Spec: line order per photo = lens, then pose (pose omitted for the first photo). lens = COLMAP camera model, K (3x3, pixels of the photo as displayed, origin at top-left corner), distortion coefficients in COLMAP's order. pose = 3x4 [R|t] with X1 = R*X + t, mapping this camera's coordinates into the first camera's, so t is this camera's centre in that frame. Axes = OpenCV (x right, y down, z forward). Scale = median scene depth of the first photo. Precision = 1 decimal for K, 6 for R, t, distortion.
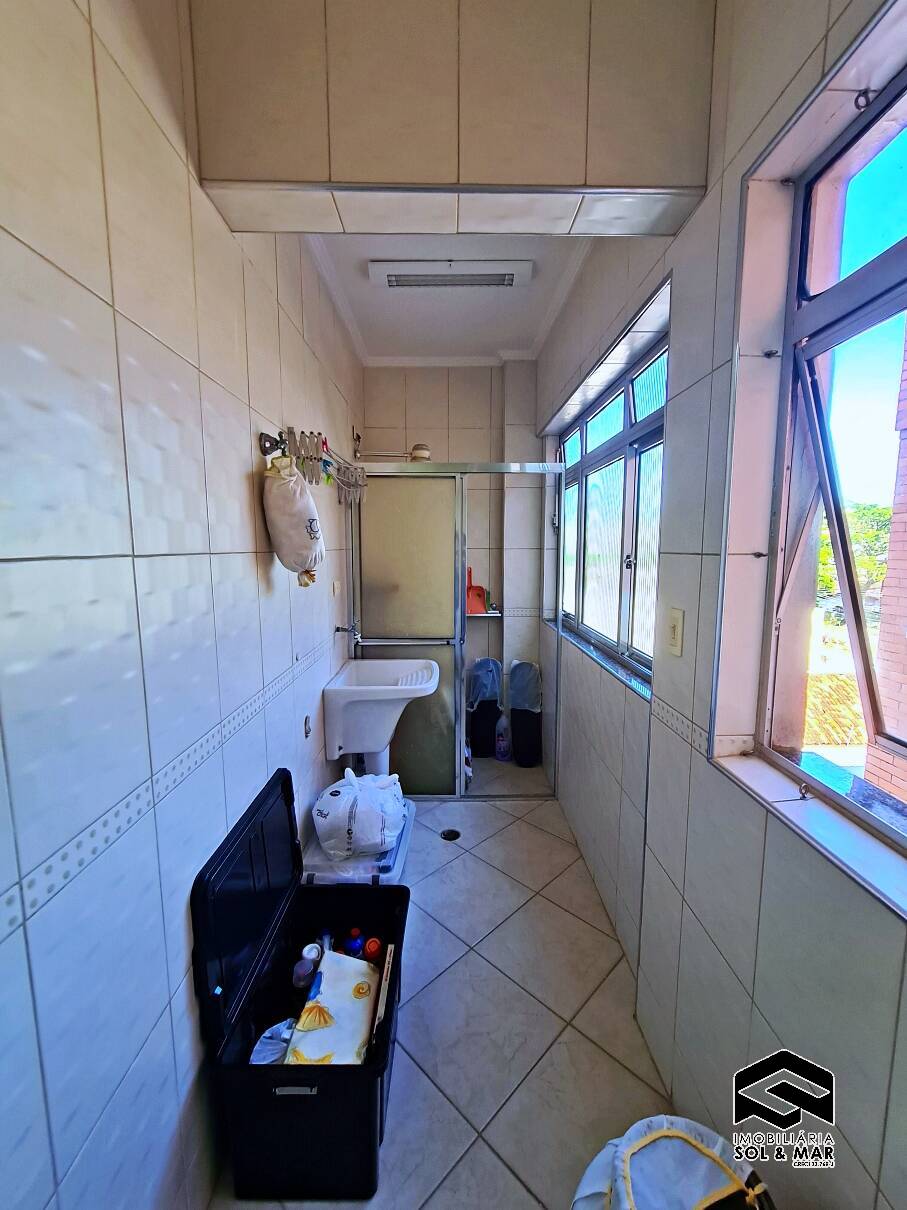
lens RADIAL K [[495.3, 0, 453.5], [0, 495.3, 605.0], [0, 0, 1]] dist [-0.001825, 0.000289]
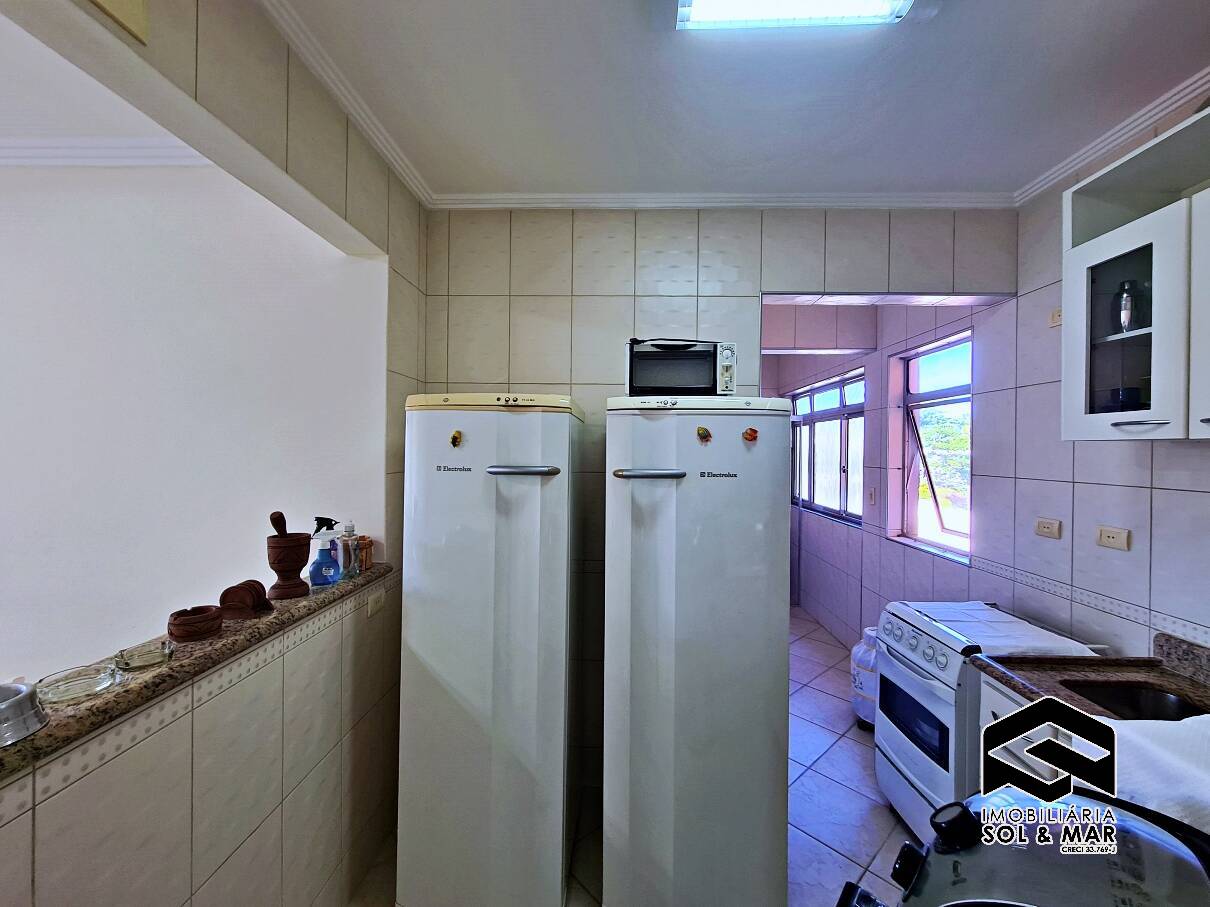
lens RADIAL K [[495.3, 0, 610.6], [0, 495.3, 450.1], [0, 0, 1]] dist [-0.001825, 0.000289]
pose [[0.999358, 0.014349, -0.032830, -1.042378], [-0.018075, 0.993067, -0.116152, 0.167606], [0.030935, 0.116671, 0.992689, -2.050819]]
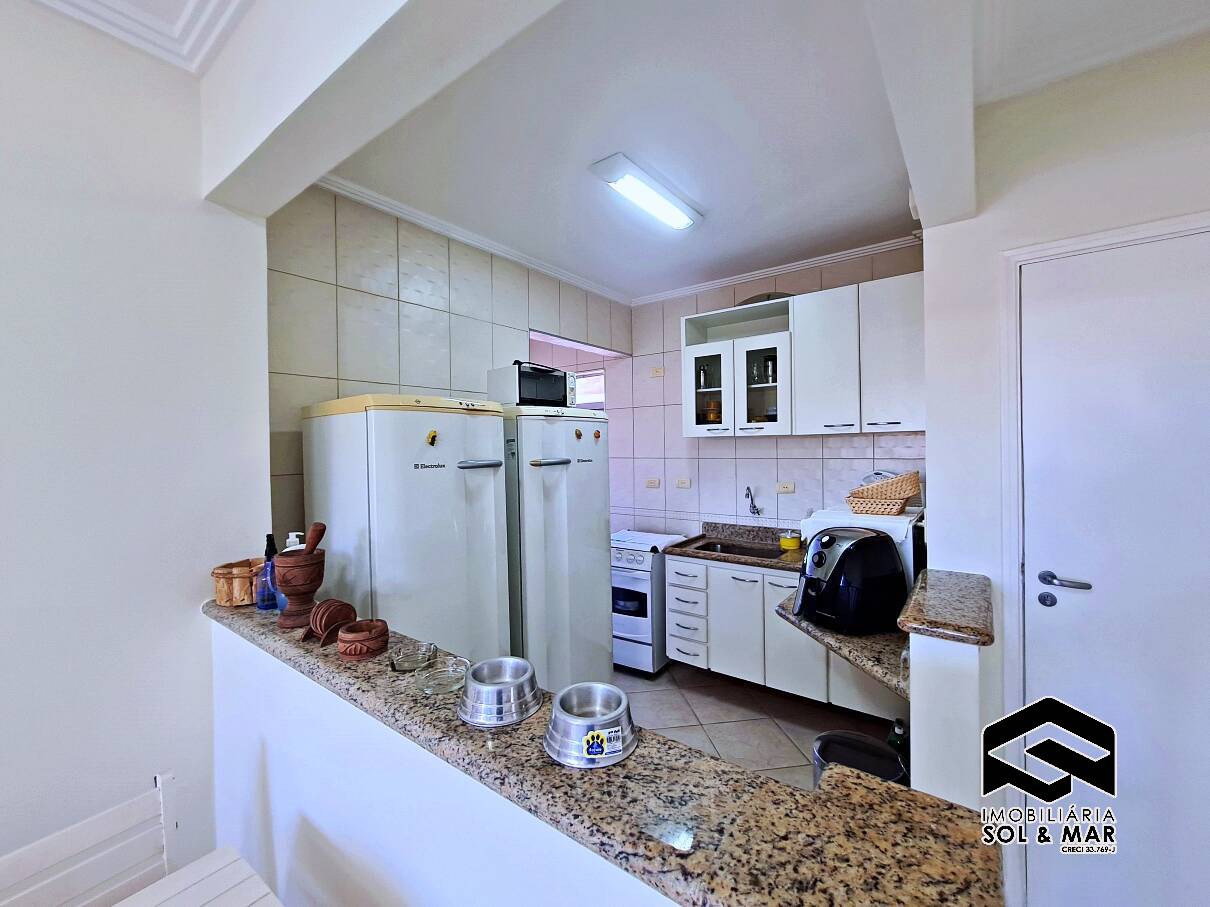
lens RADIAL K [[495.3, 0, 610.6], [0, 495.3, 450.1], [0, 0, 1]] dist [-0.001825, 0.000289]
pose [[0.599881, -0.012676, 0.799989, -2.455457], [0.106586, 0.992229, -0.064203, 0.173800], [-0.792958, 0.123782, 0.596570, -2.015217]]
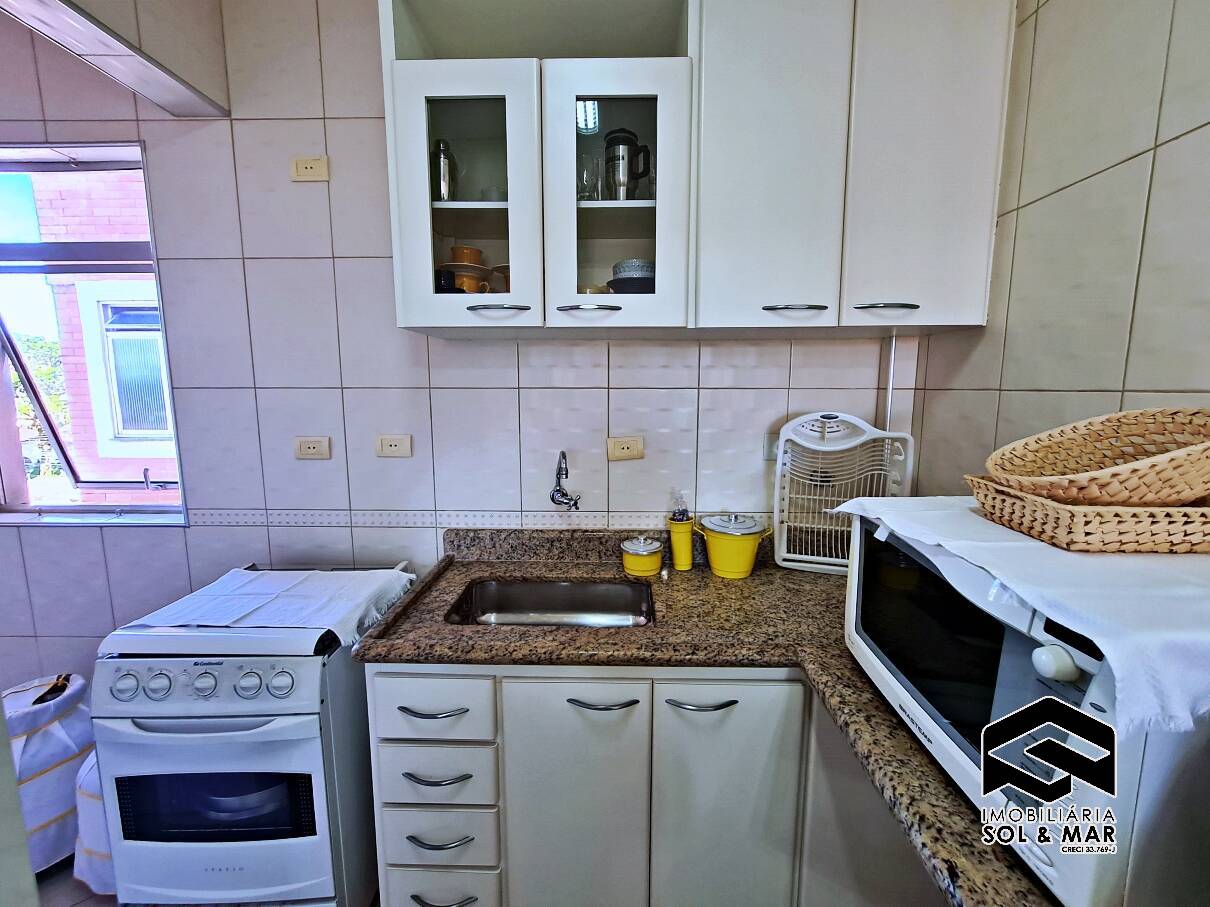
lens RADIAL K [[495.3, 0, 610.6], [0, 495.3, 450.1], [0, 0, 1]] dist [-0.001825, 0.000289]
pose [[0.026504, -0.126836, 0.991570, -0.903724], [0.117210, 0.985470, 0.122922, 0.140878], [-0.992753, 0.112964, 0.040985, -1.064896]]
